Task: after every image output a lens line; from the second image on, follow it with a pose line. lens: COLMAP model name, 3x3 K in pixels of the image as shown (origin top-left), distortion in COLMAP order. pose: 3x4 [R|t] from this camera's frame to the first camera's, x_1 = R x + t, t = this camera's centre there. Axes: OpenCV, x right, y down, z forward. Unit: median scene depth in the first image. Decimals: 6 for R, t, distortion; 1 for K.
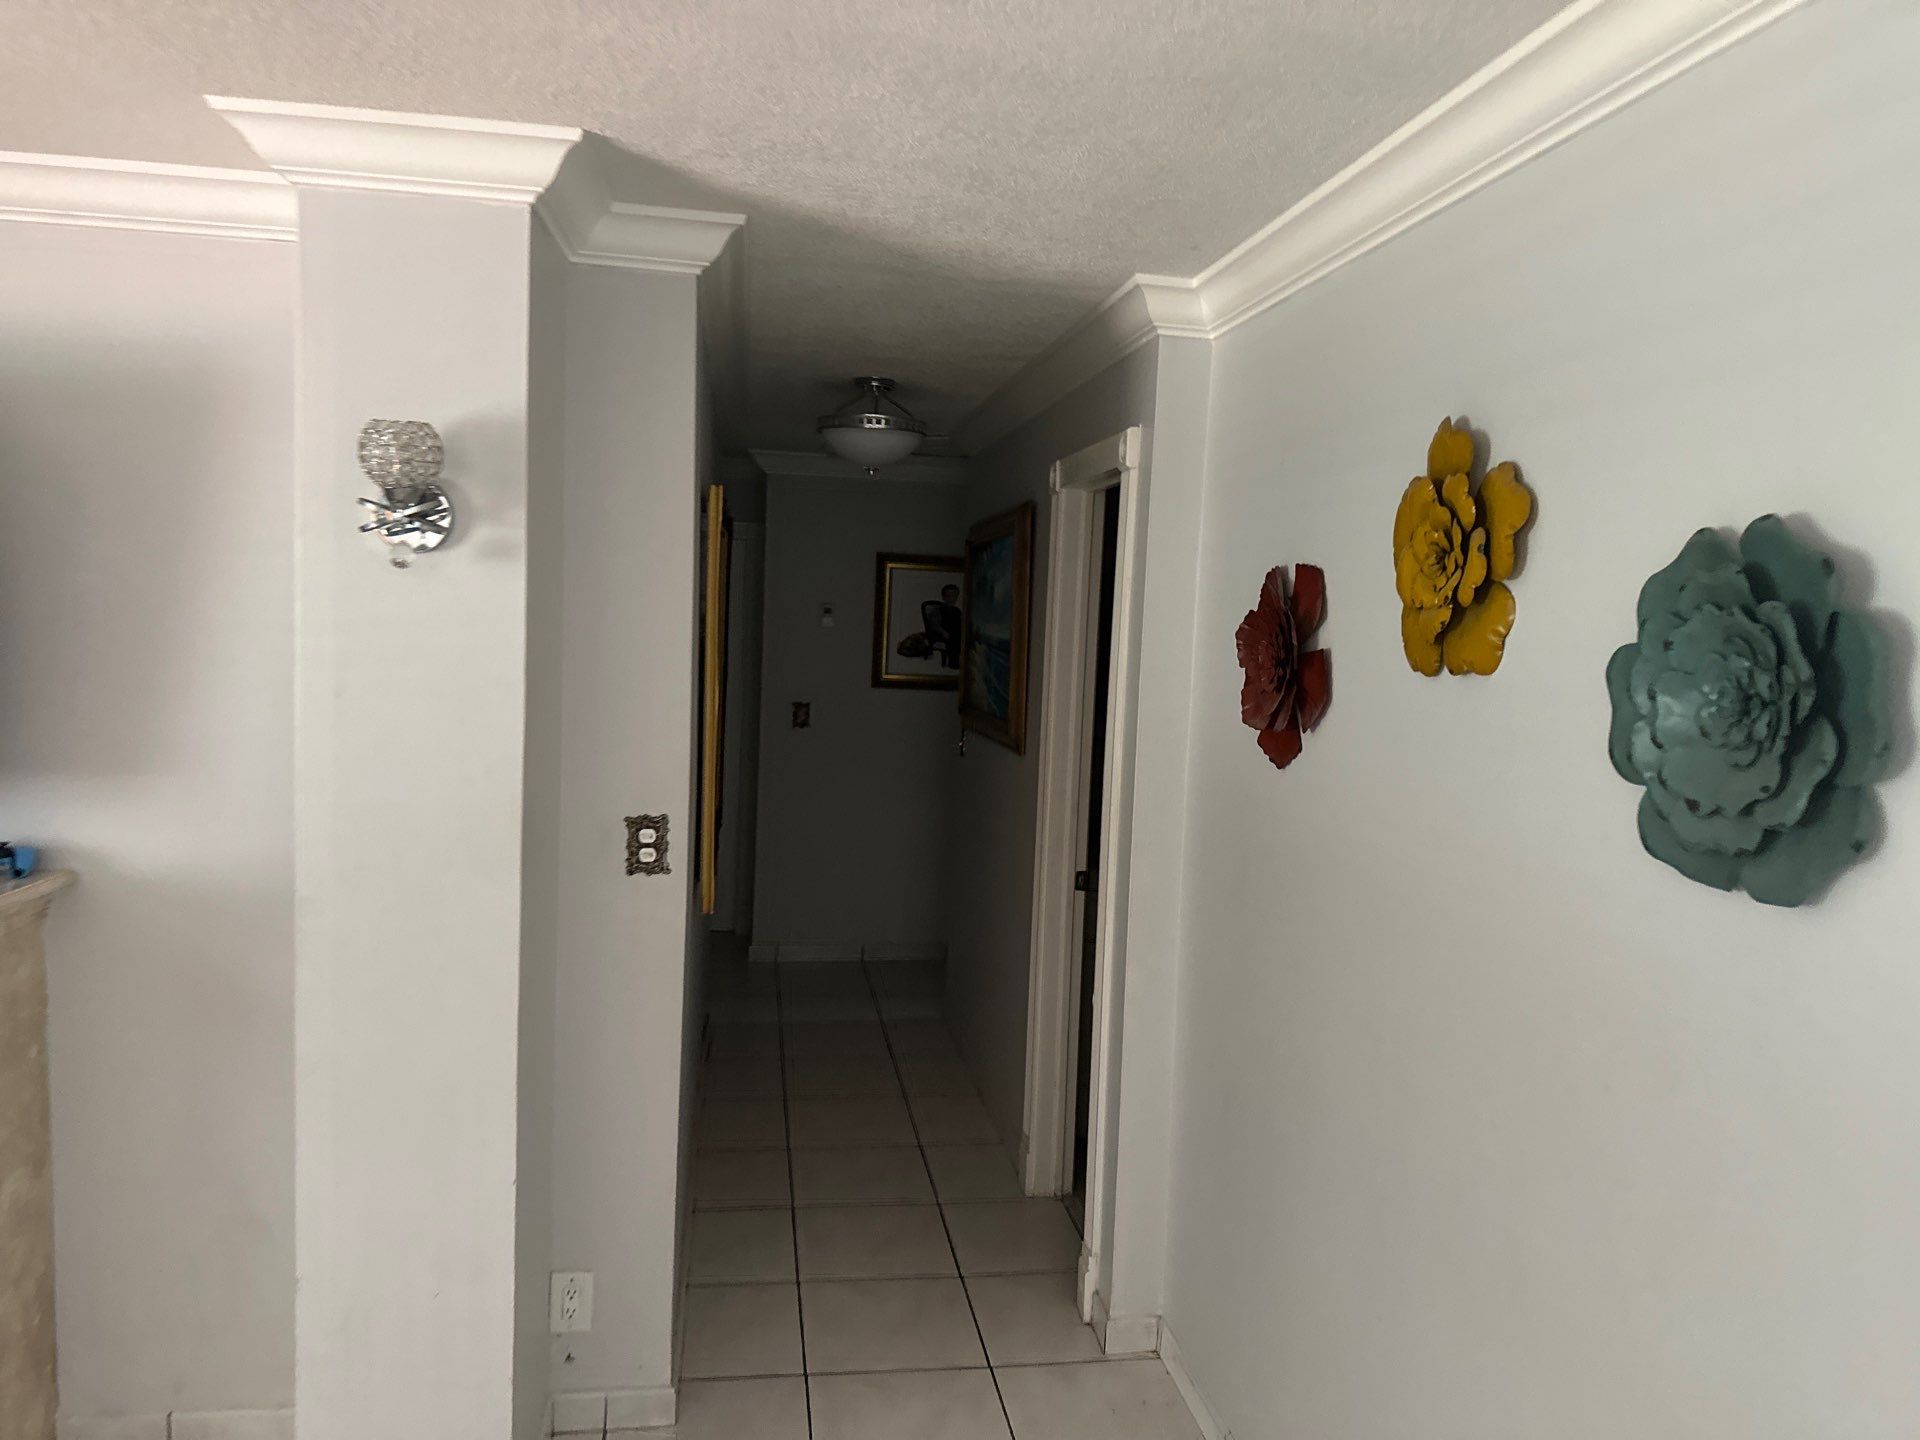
lens RADIAL K [[1340.2, 0, 955.4], [0, 1340.2, 727.3], [0, 0, 1]] dist [0.033312, -0.050894]
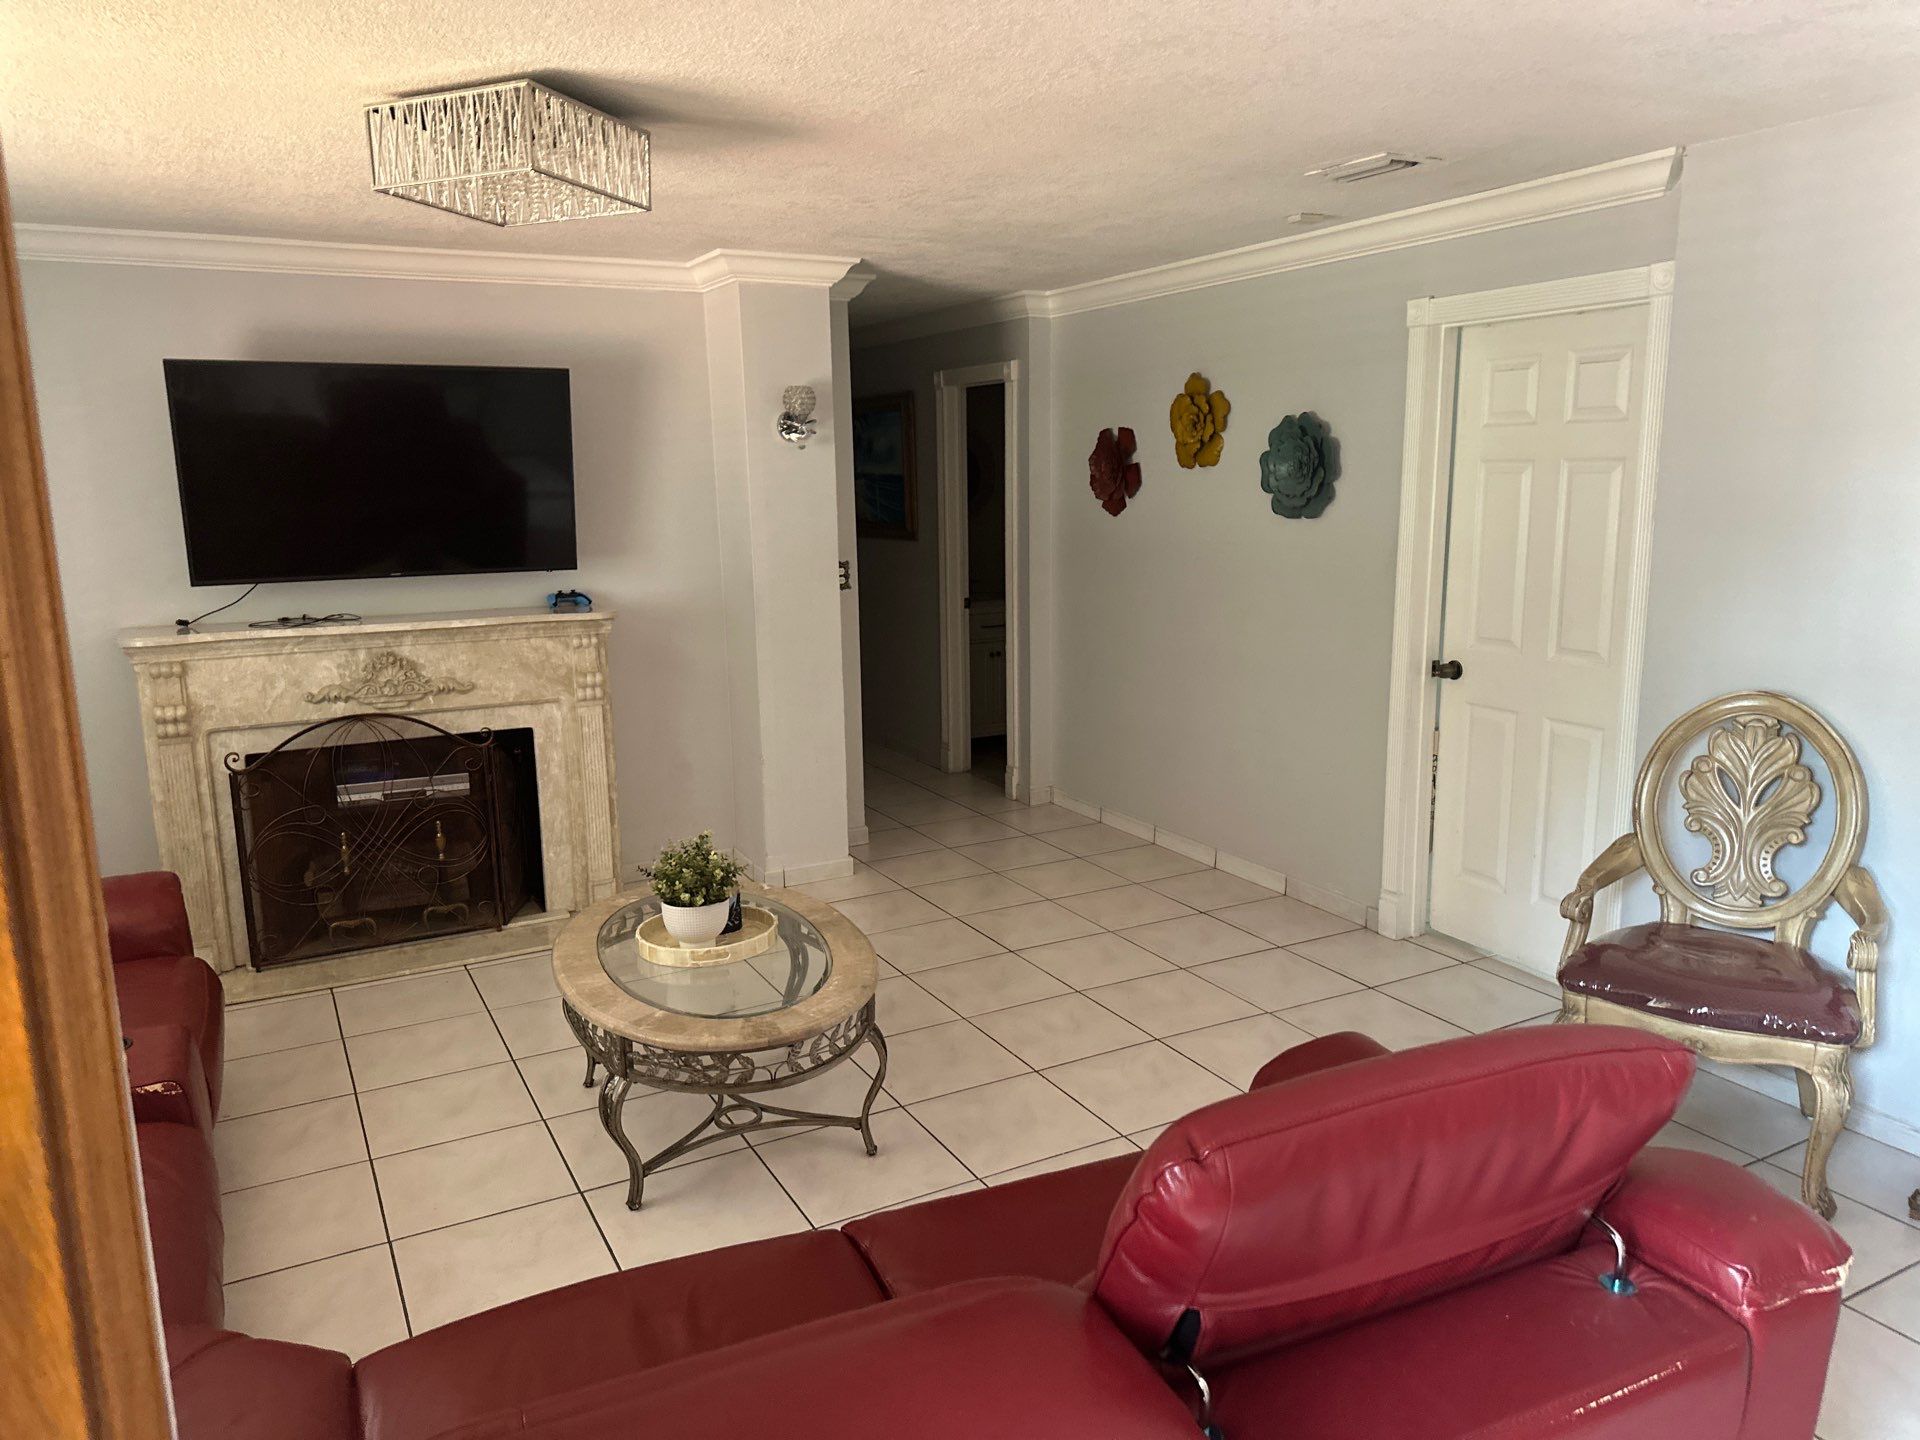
lens RADIAL K [[1340.2, 0, 926.7], [0, 1340.2, 752.6], [0, 0, 1]] dist [0.033312, -0.050894]
pose [[0.946862, -0.120367, 0.298267, -0.802657], [0.081266, 0.986778, 0.140235, 0.081577], [-0.311203, -0.108544, 0.944124, -1.141095]]
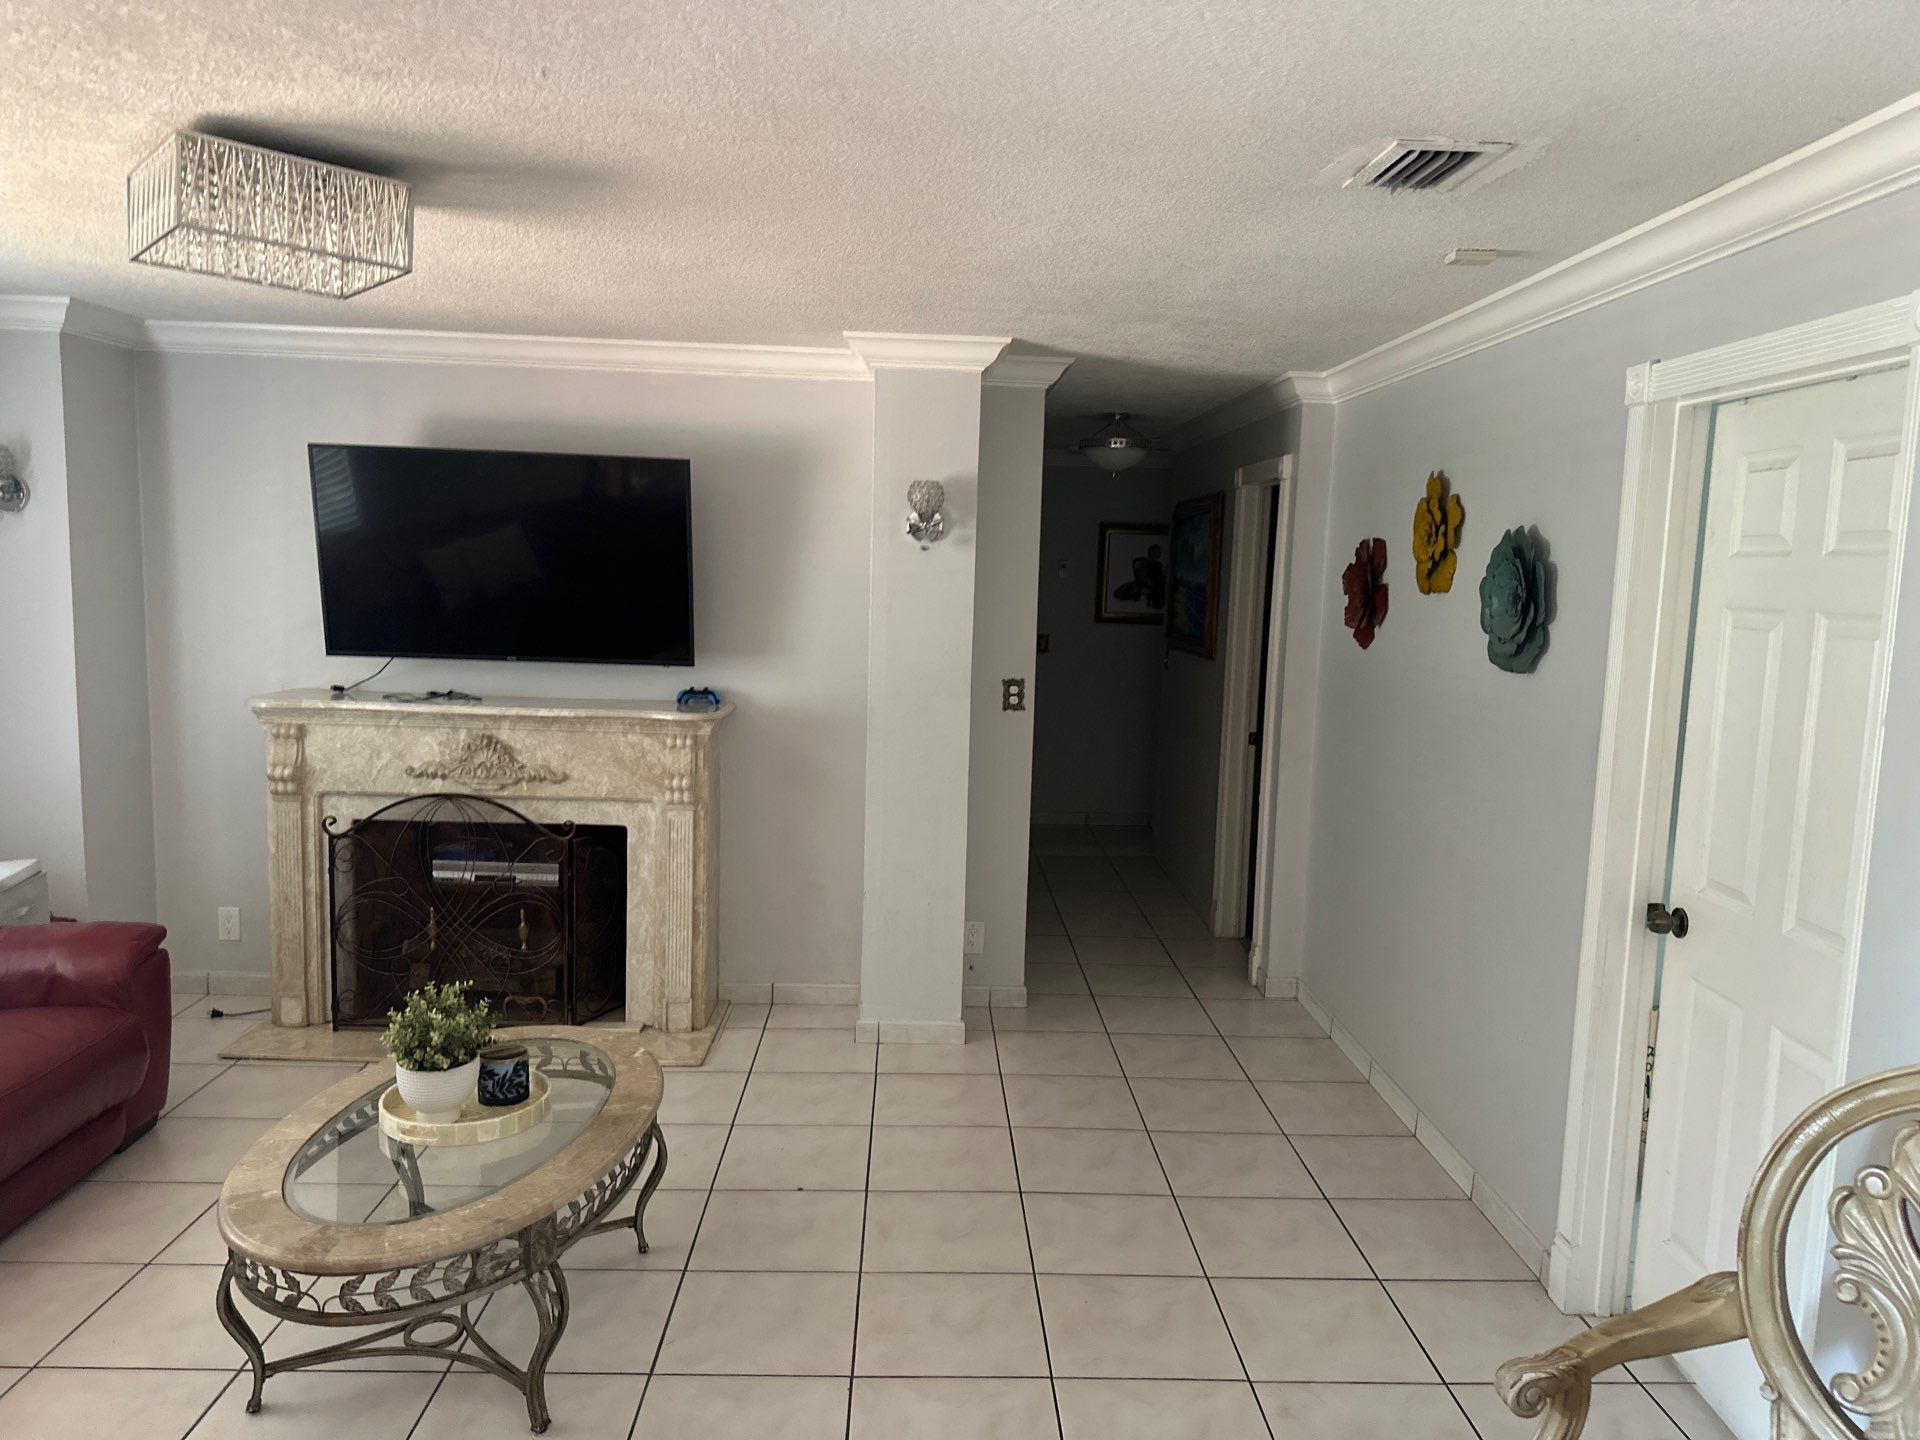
lens RADIAL K [[1340.2, 0, 937.0], [0, 1340.2, 735.7], [0, 0, 1]] dist [0.033312, -0.050894]
pose [[0.990441, 0.004505, -0.137865, -0.082296], [0.001003, 0.999205, 0.039858, 0.073712], [0.137935, -0.039616, 0.989649, -0.895442]]
